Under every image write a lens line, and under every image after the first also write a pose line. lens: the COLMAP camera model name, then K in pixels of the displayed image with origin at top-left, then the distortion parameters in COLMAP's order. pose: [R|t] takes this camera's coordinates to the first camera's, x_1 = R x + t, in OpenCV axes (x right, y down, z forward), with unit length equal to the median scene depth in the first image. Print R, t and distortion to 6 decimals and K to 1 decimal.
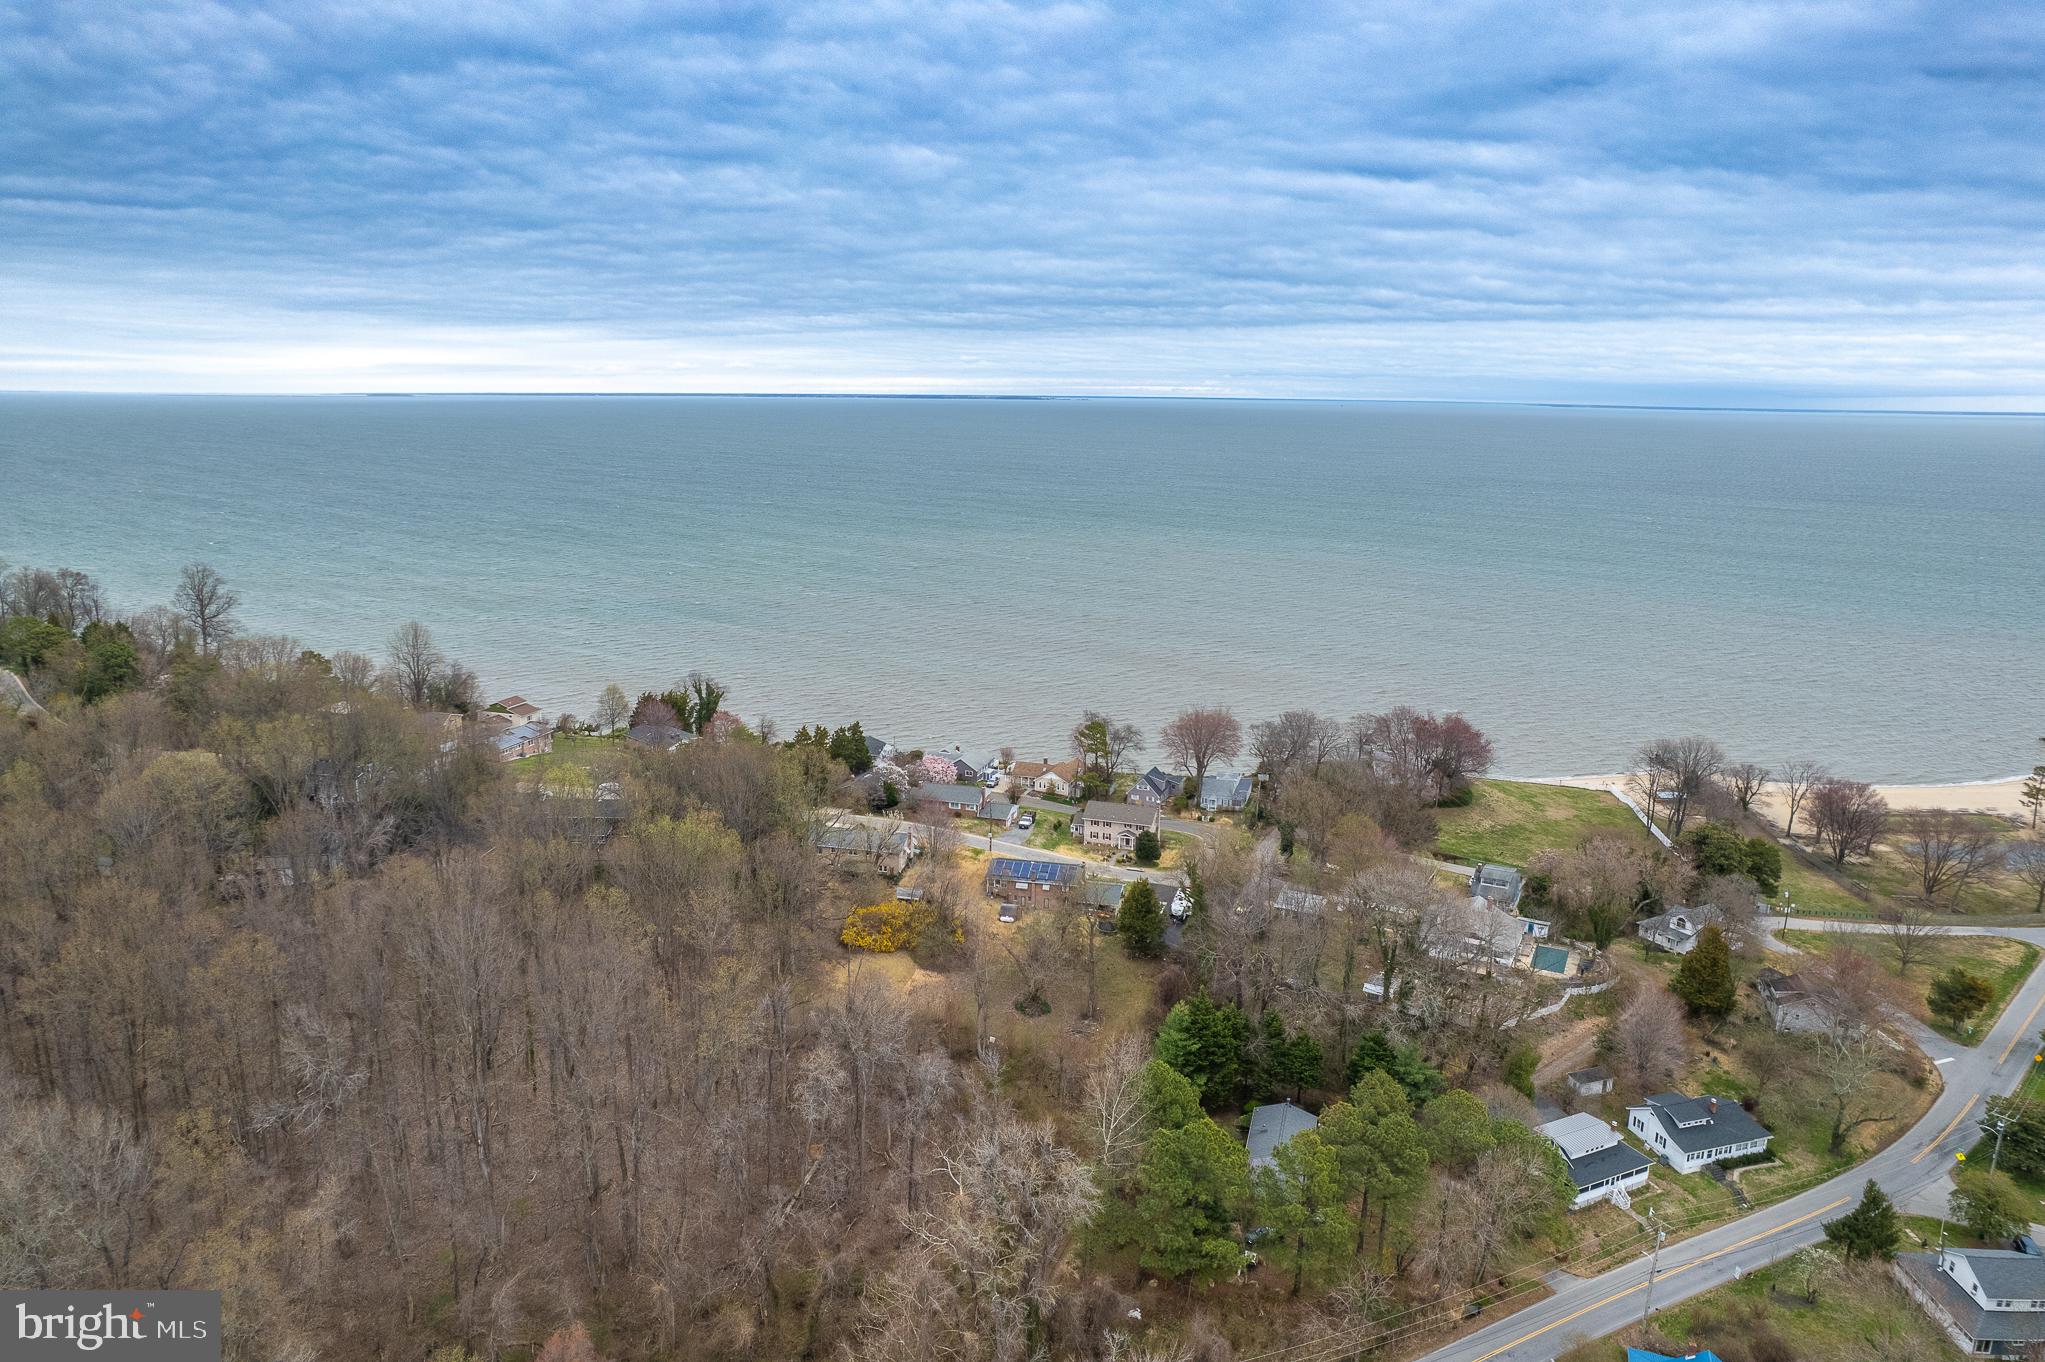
lens RADIAL K [[1318.0, 0, 1027.8], [0, 1318.0, 676.8], [0, 0, 1]] dist [-0.068118, 0.062296]
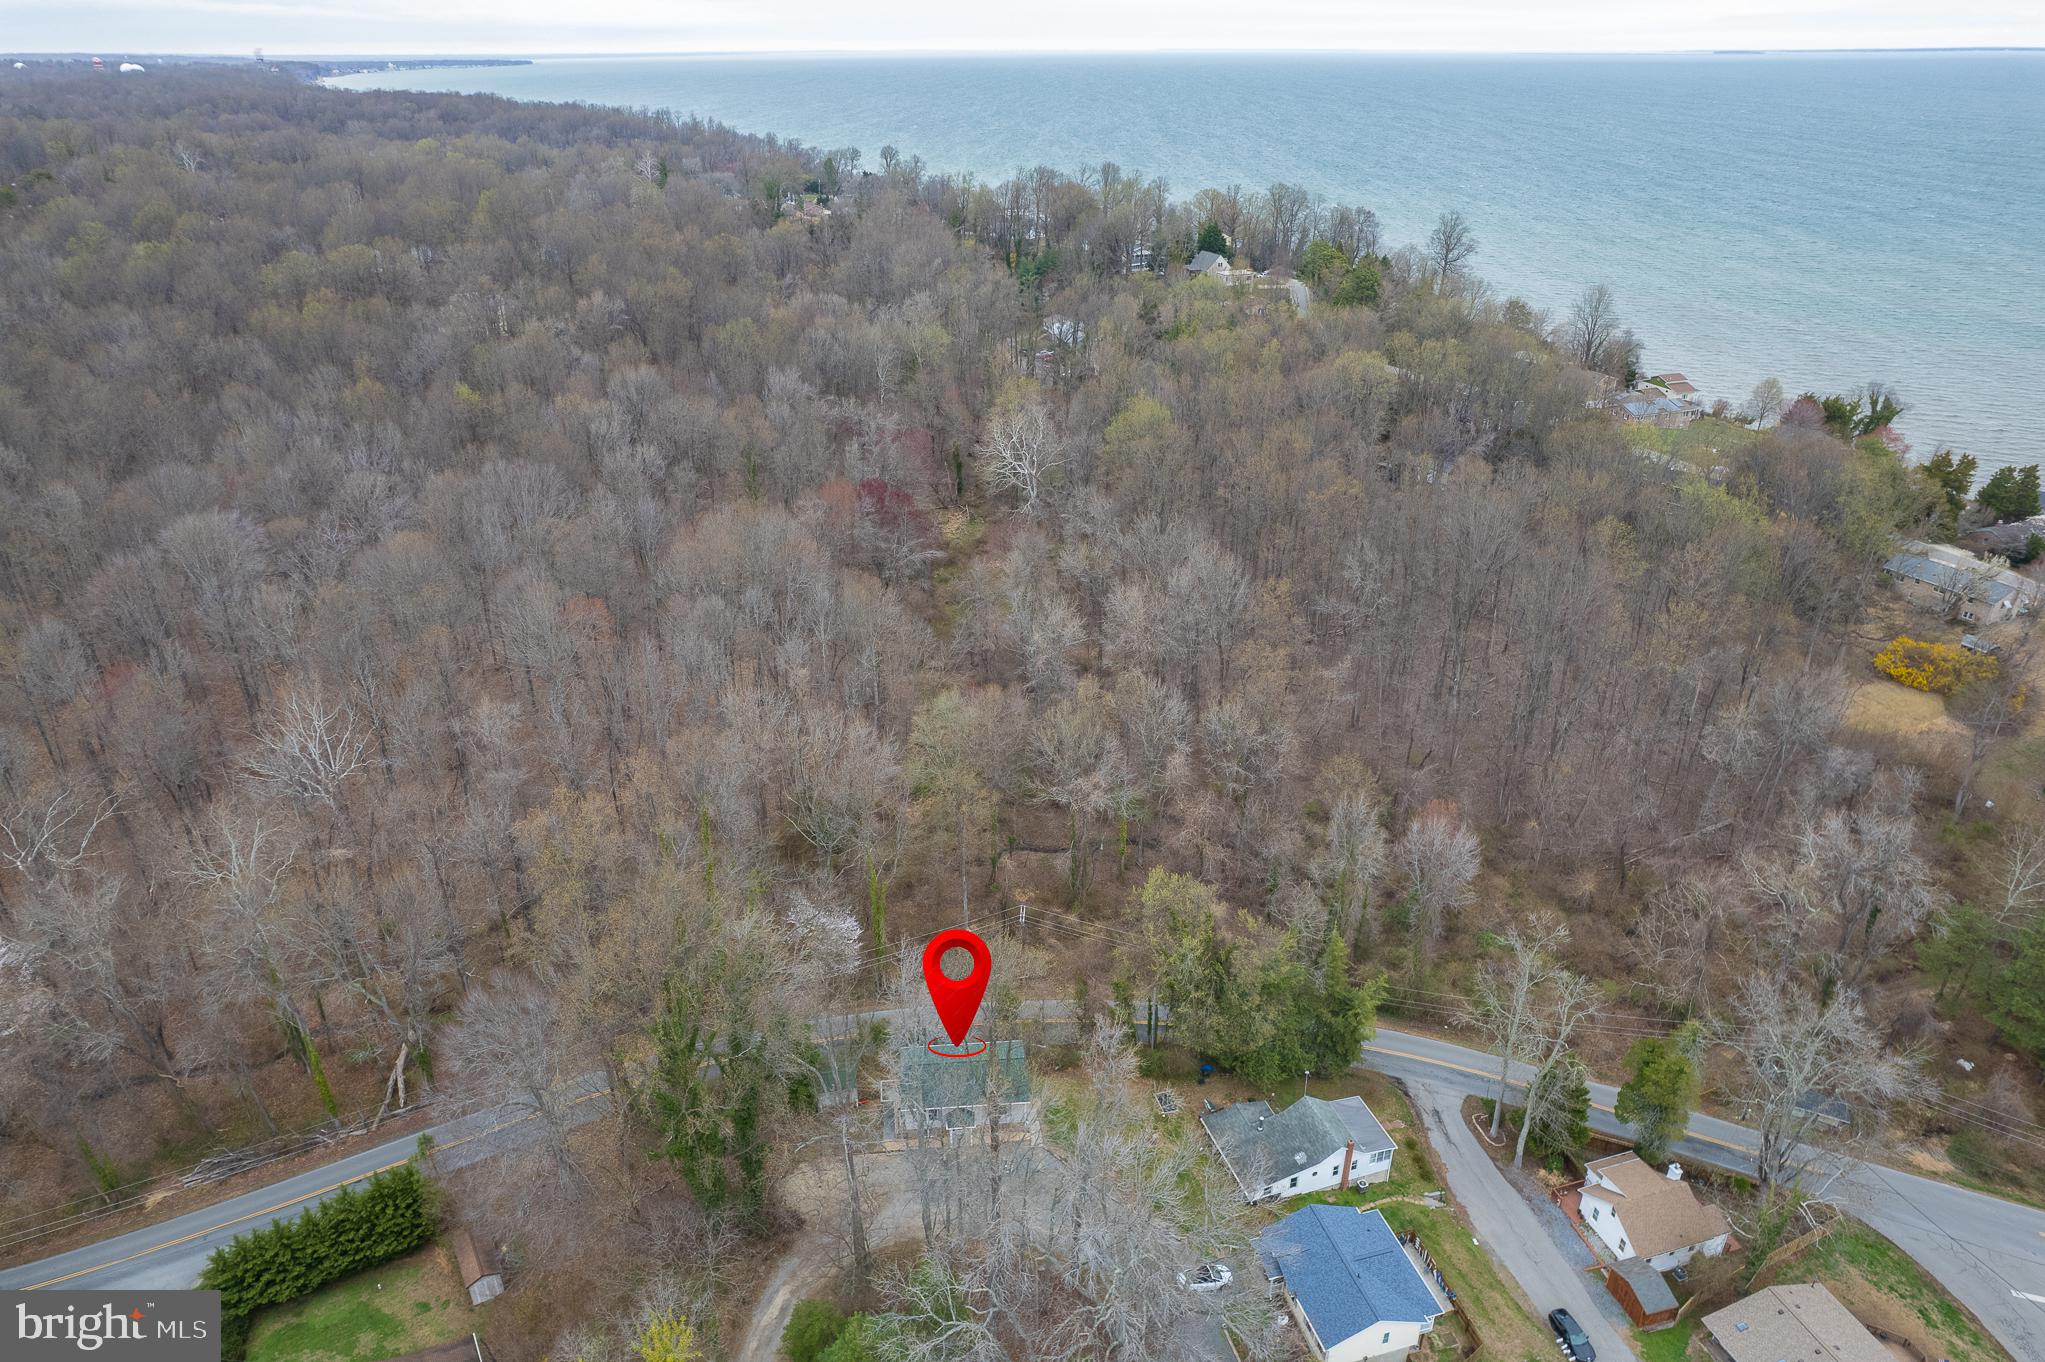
lens RADIAL K [[1318.0, 0, 1027.8], [0, 1318.0, 676.8], [0, 0, 1]] dist [-0.068118, 0.062296]
pose [[0.618400, 0.336680, -0.710090, 0.100177], [-0.162279, 0.938813, 0.303802, 0.012113], [0.768926, -0.072639, 0.635198, -0.064110]]
